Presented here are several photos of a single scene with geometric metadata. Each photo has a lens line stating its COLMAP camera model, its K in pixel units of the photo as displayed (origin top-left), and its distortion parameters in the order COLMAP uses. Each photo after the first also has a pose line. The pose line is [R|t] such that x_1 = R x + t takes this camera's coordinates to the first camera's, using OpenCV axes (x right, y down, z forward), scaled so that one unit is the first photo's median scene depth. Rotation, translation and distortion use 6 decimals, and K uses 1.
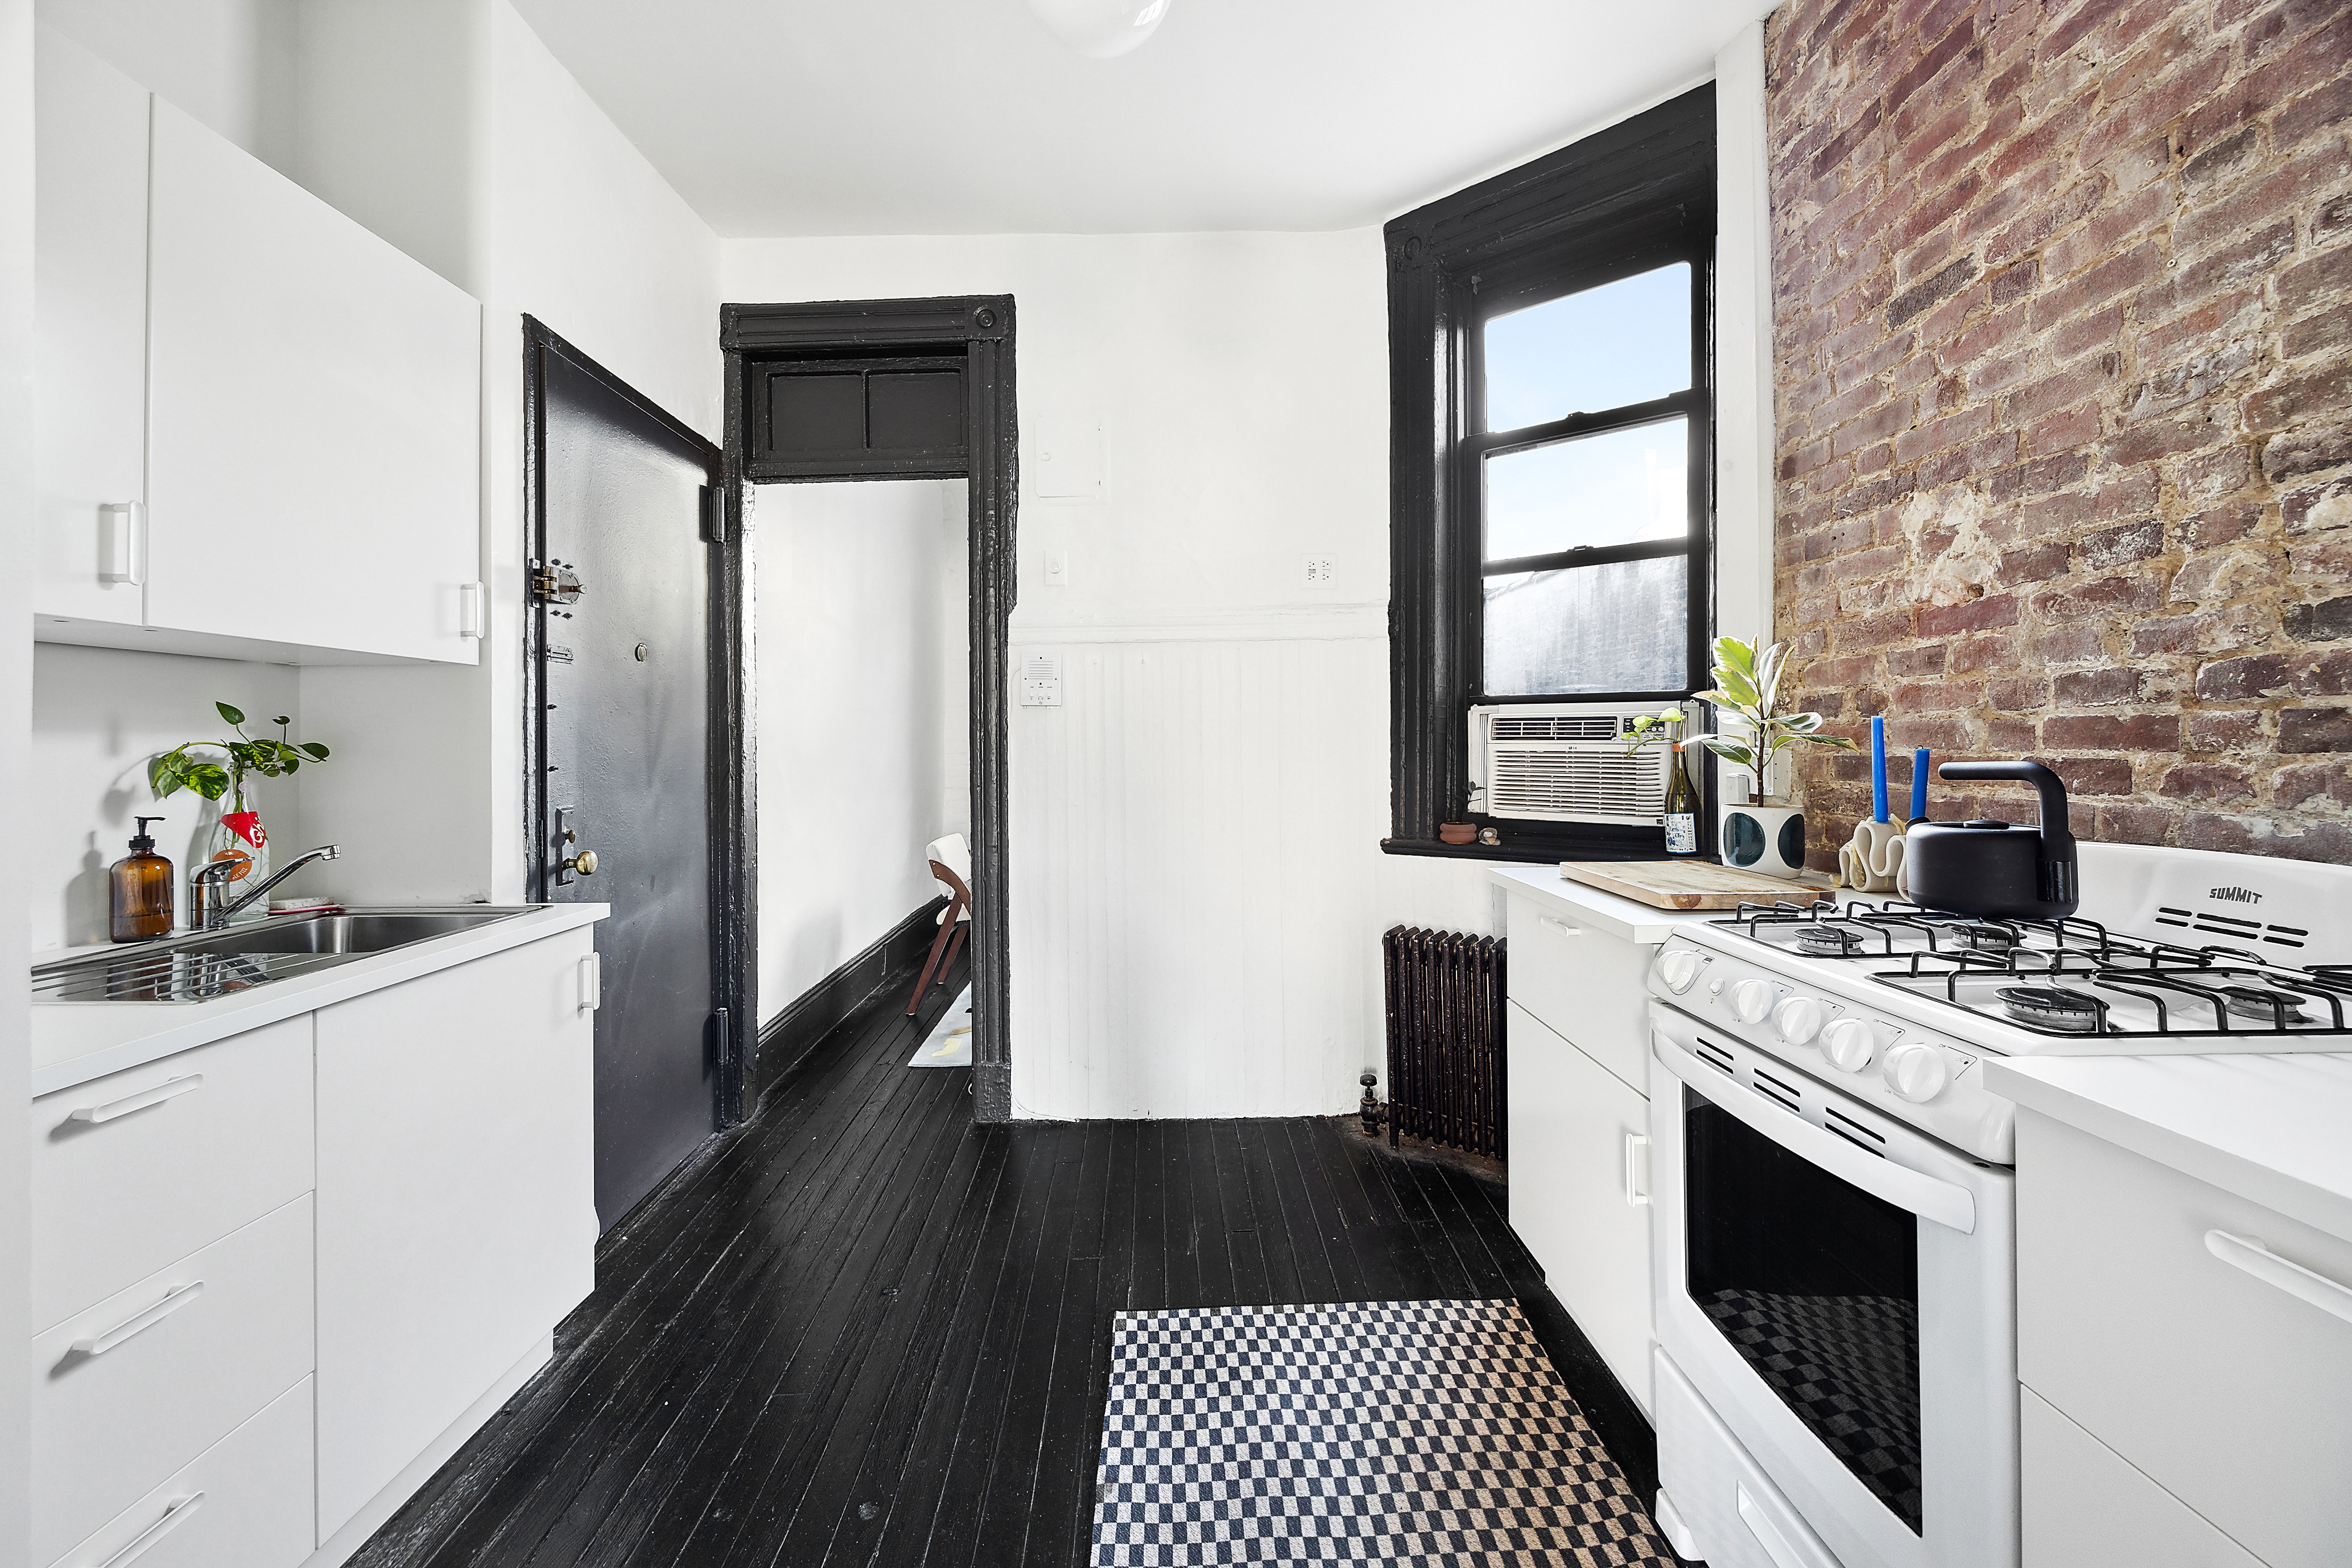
lens RADIAL K [[910.9, 0, 1172.2], [0, 910.9, 753.3], [0, 0, 1]] dist [0.000089, 0.000037]
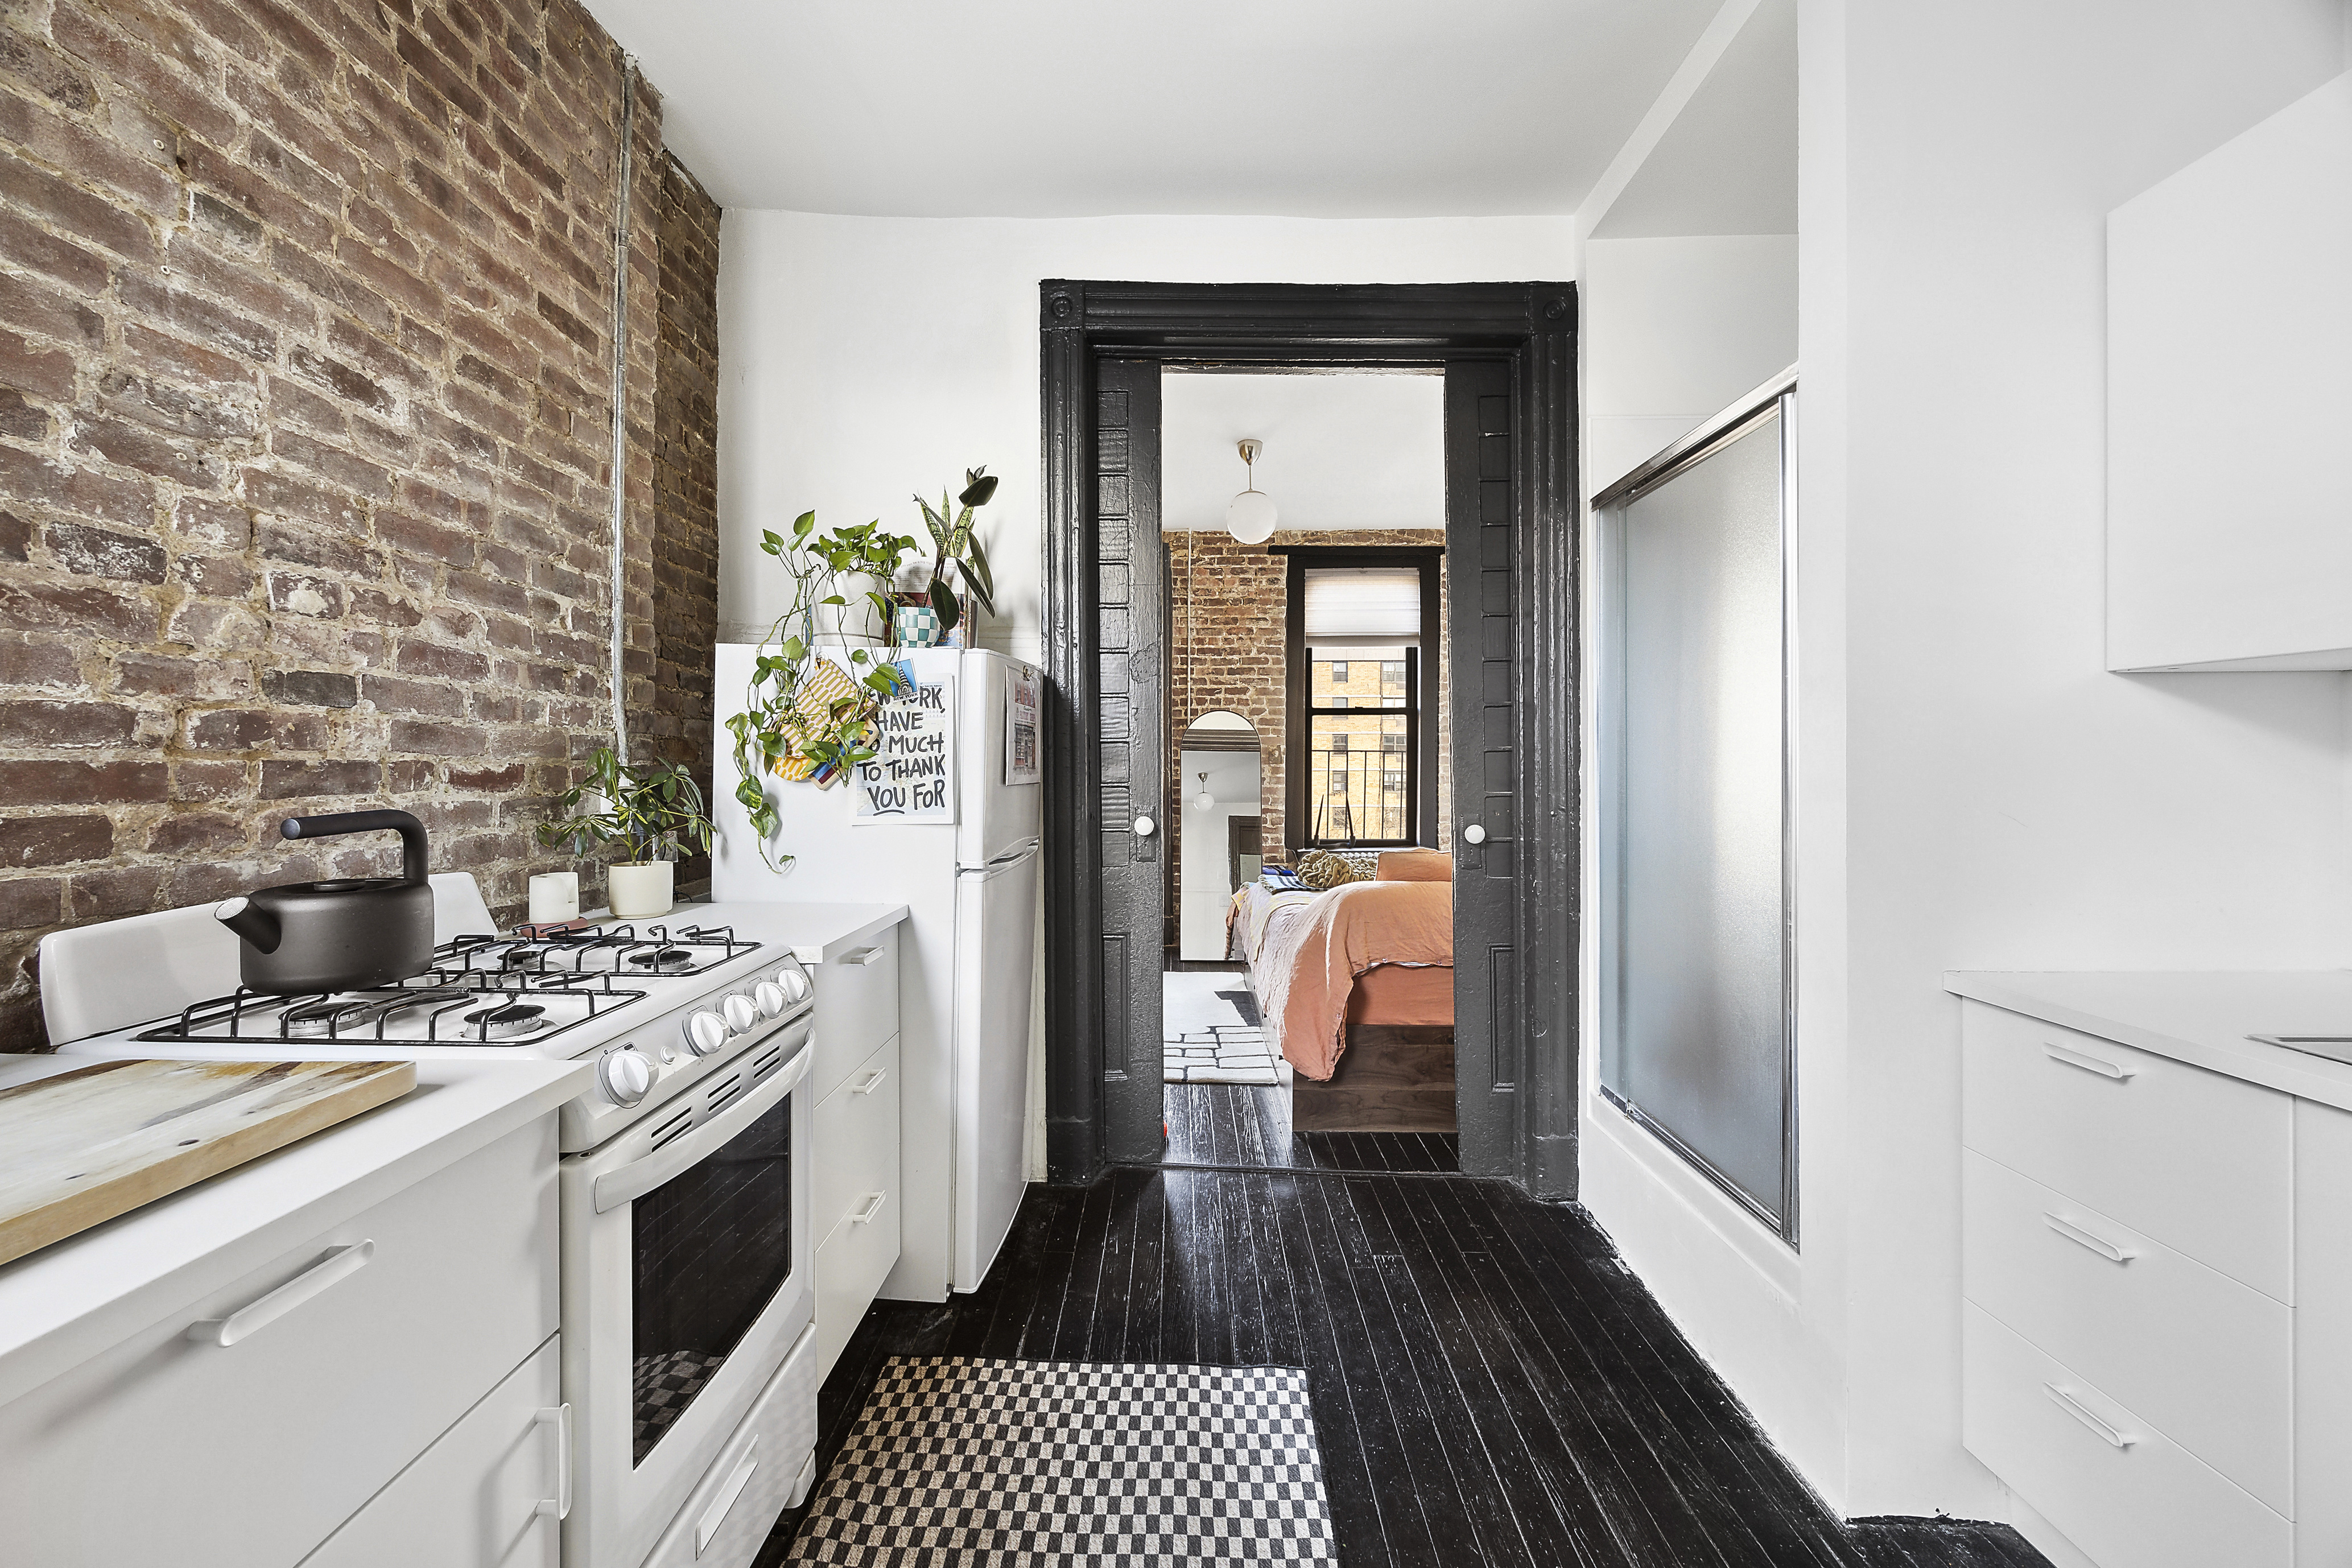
lens RADIAL K [[910.9, 0, 1172.2], [0, 910.9, 753.3], [0, 0, 1]] dist [0.000089, 0.000037]
pose [[-0.999366, 0.011483, 0.033710, 0.057193], [0.011415, 0.999932, -0.002187, -0.037152], [-0.033733, -0.001800, -0.999429, 1.851063]]
